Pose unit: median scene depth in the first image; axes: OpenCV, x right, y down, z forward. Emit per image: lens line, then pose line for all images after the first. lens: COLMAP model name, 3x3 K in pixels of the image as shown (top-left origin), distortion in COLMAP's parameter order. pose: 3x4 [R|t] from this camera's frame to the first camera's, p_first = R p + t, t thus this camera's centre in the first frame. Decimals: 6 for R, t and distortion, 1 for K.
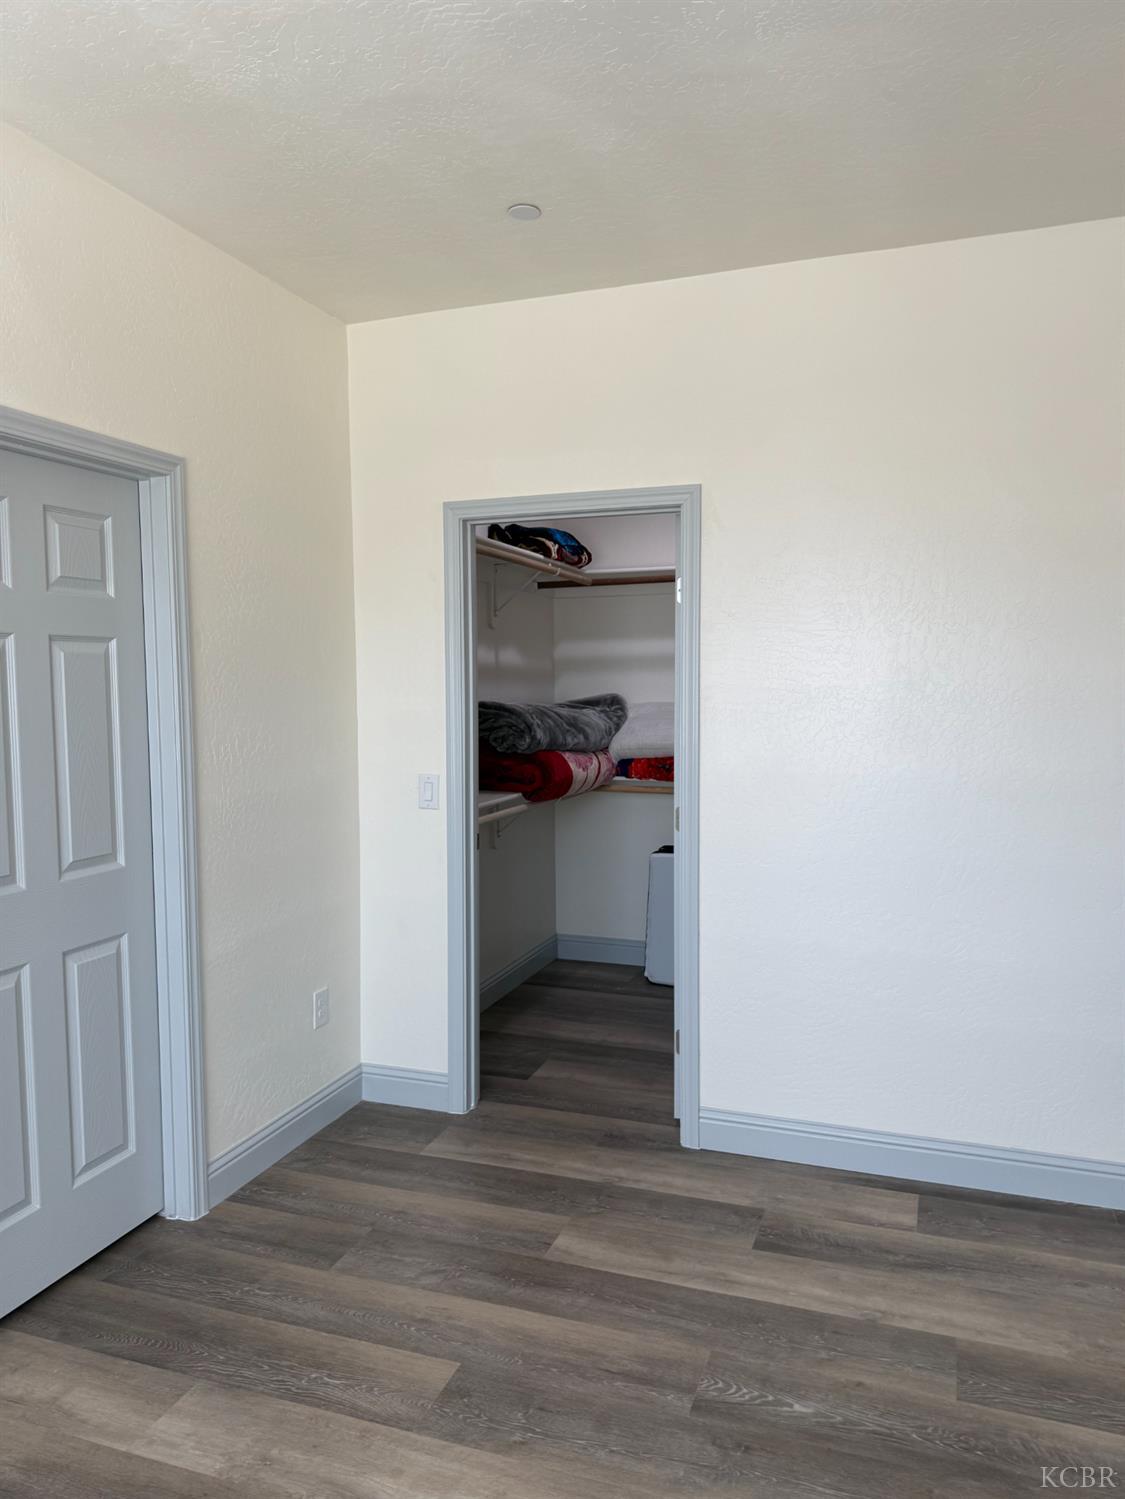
lens RADIAL K [[1058.8, 0, 563.8], [0, 1058.8, 755.3], [0, 0, 1]] dist [0.054300, -0.065139]
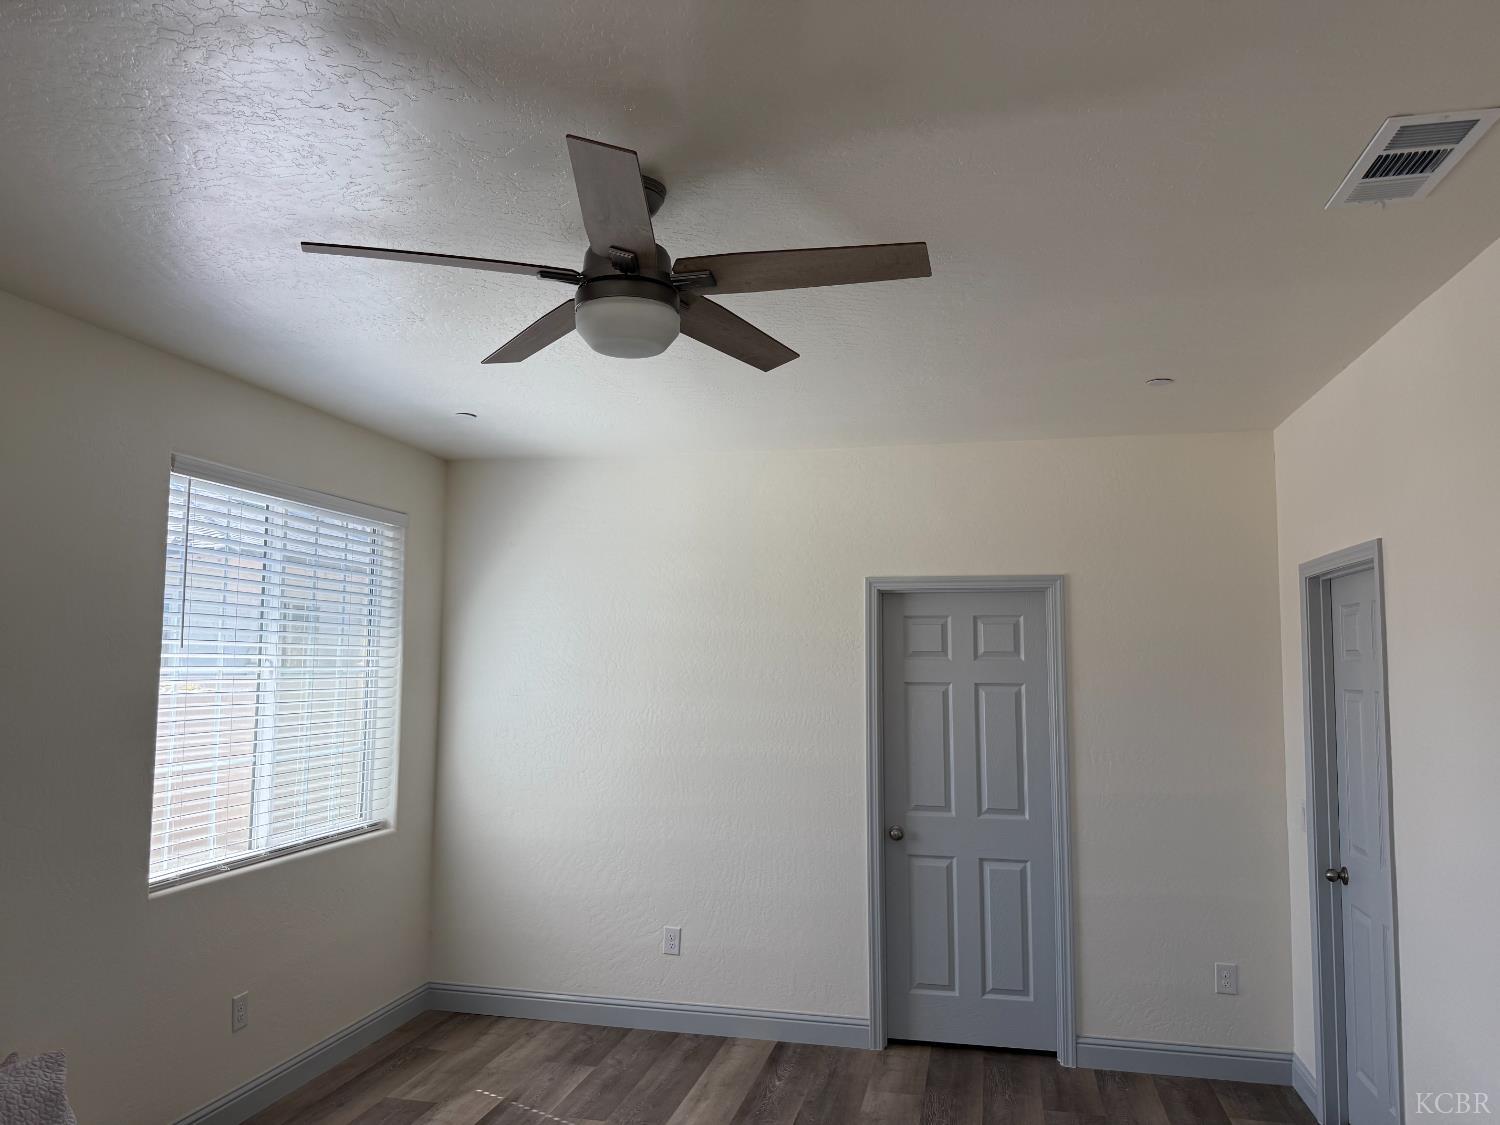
lens RADIAL K [[1059.5, 0, 755.5], [0, 1059.5, 565.8], [0, 0, 1]] dist [0.054300, -0.065139]
pose [[0.139452, -0.087360, -0.986368, 1.257534], [-0.077004, 0.992128, -0.098757, -0.096744], [0.987230, 0.089726, 0.131628, 0.324743]]
